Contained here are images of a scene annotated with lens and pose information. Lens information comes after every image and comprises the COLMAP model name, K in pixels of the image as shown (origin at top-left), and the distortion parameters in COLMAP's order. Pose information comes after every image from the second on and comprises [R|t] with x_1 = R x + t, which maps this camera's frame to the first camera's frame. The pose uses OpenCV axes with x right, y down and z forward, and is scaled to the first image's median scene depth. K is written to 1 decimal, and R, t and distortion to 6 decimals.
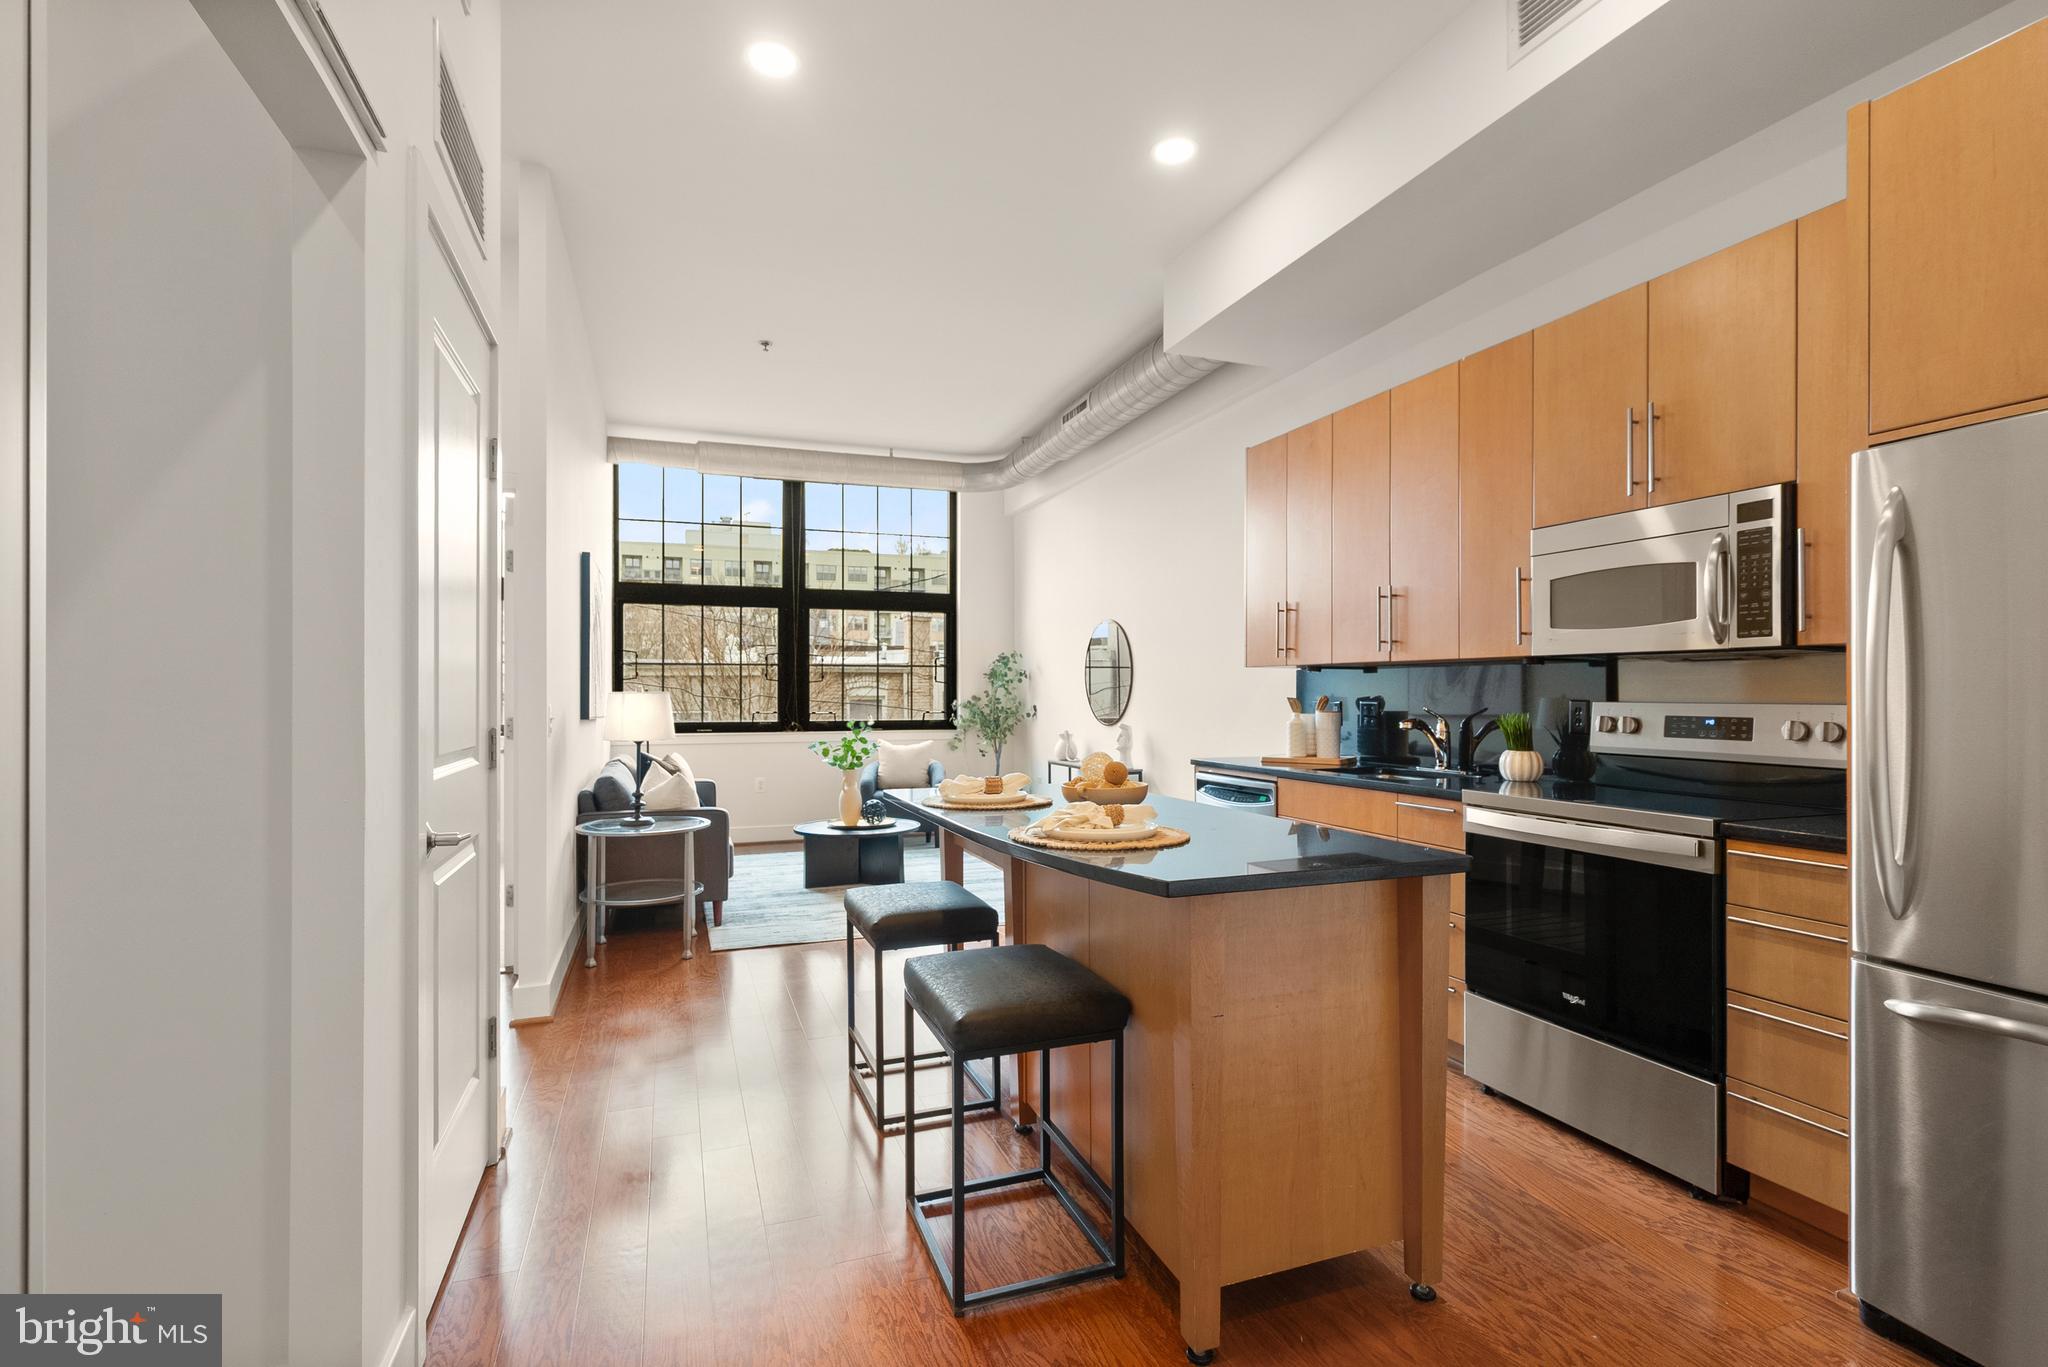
lens RADIAL K [[952.5, 0, 1022.6], [0, 952.5, 687.8], [0, 0, 1]] dist [-0.001191, -0.000046]
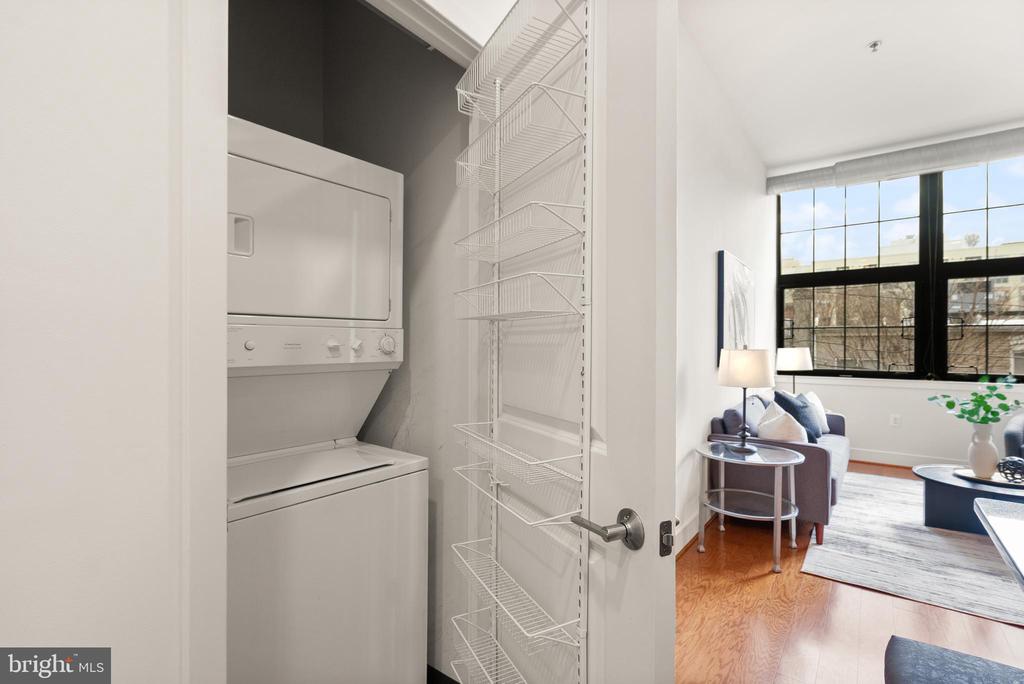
lens RADIAL K [[476.2, 0, 511.3], [0, 476.2, 344.2], [0, 0, 1]] dist [-0.001191, -0.000046]
pose [[0.537383, 0.001404, -0.843337, -0.016346], [0.000270, 0.999998, 0.001836, -0.002031], [0.843338, -0.001215, 0.537382, 0.245028]]
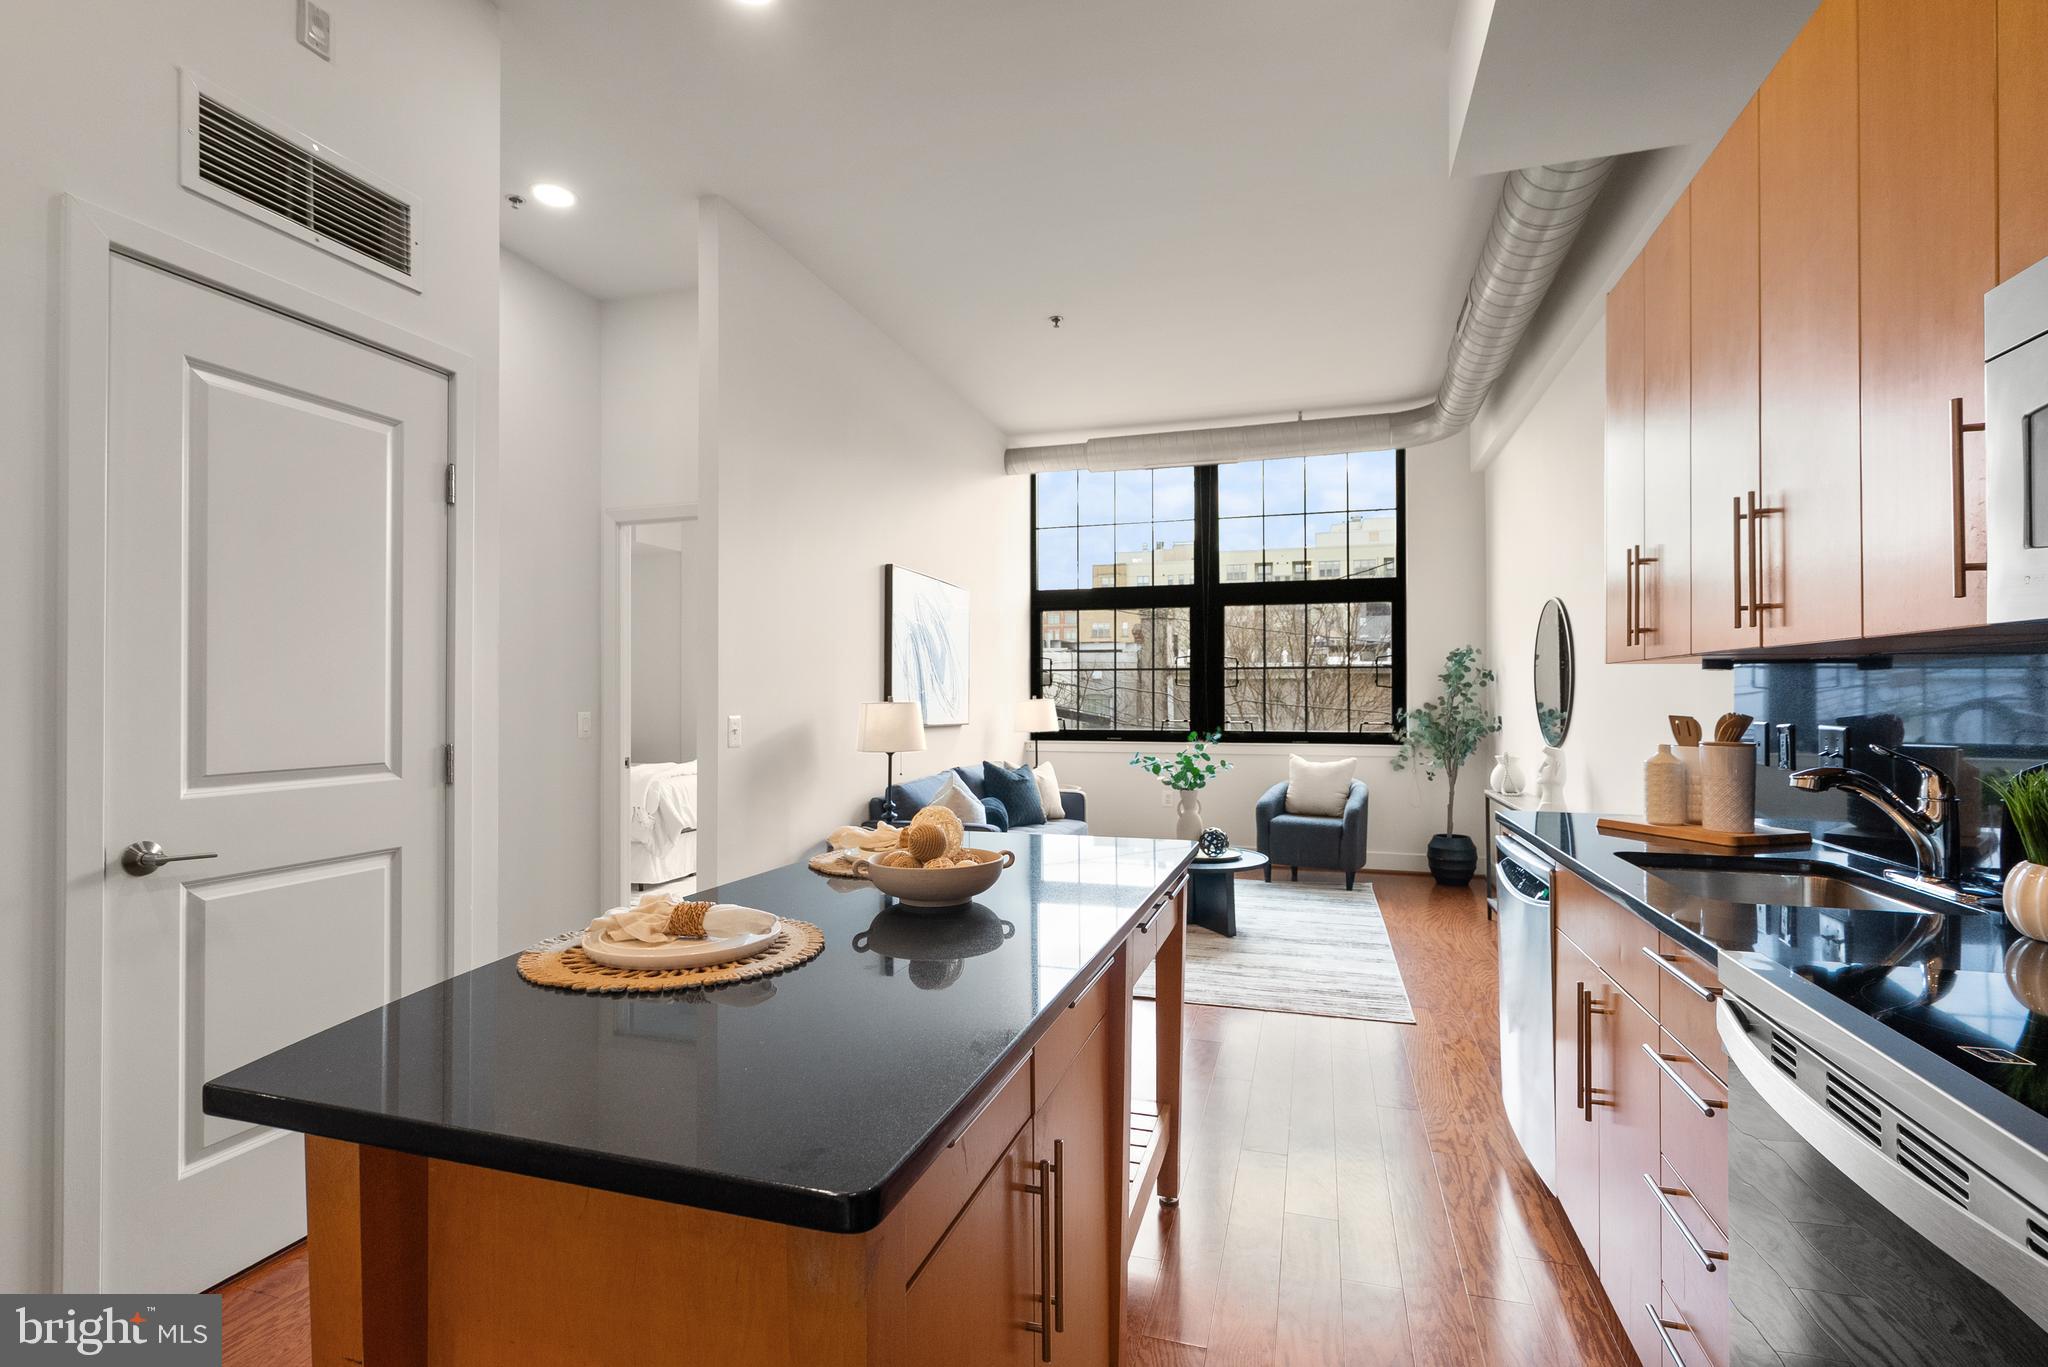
lens RADIAL K [[948.9, 0, 1024.0], [0, 948.9, 683.5], [0, 0, 1]] dist [0.001908, 0.000342]
pose [[0.793135, -0.008655, -0.608984, 0.194634], [0.004728, 0.999956, -0.008053, -0.003868], [0.609027, 0.003508, 0.793142, 0.196893]]
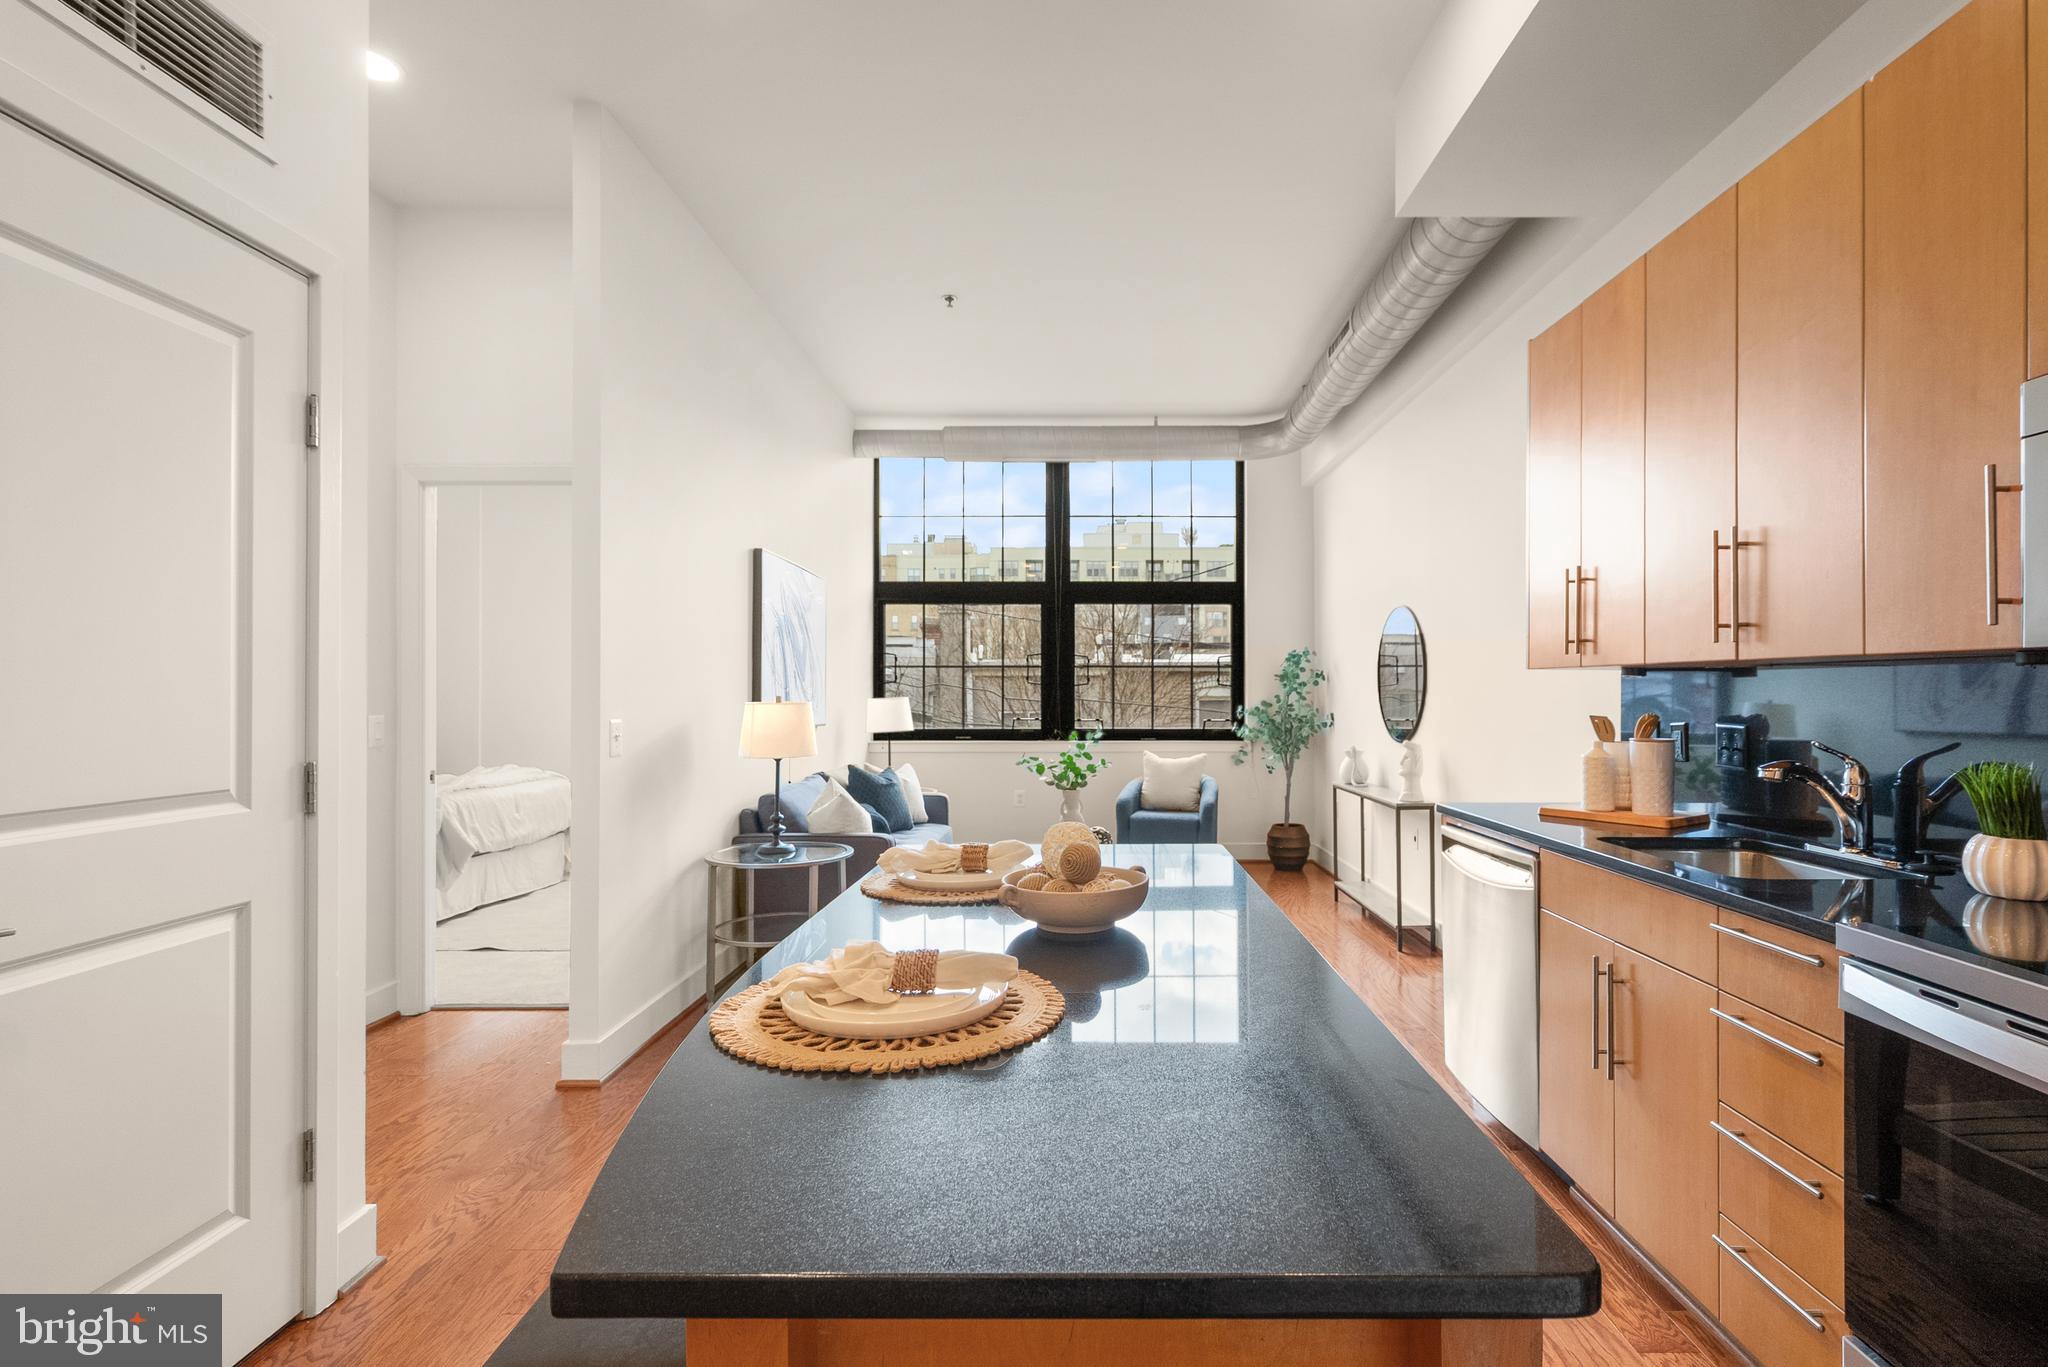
lens RADIAL K [[964.9, 0, 1086.0], [0, 964.9, 683.2], [0, 0, 1]] dist [-0.000687, 0.001080]
pose [[0.939869, -0.001998, -0.341528, 0.110286], [0.001174, 0.999996, -0.002620, -0.006541], [0.341532, 0.002062, 0.939868, 0.164791]]
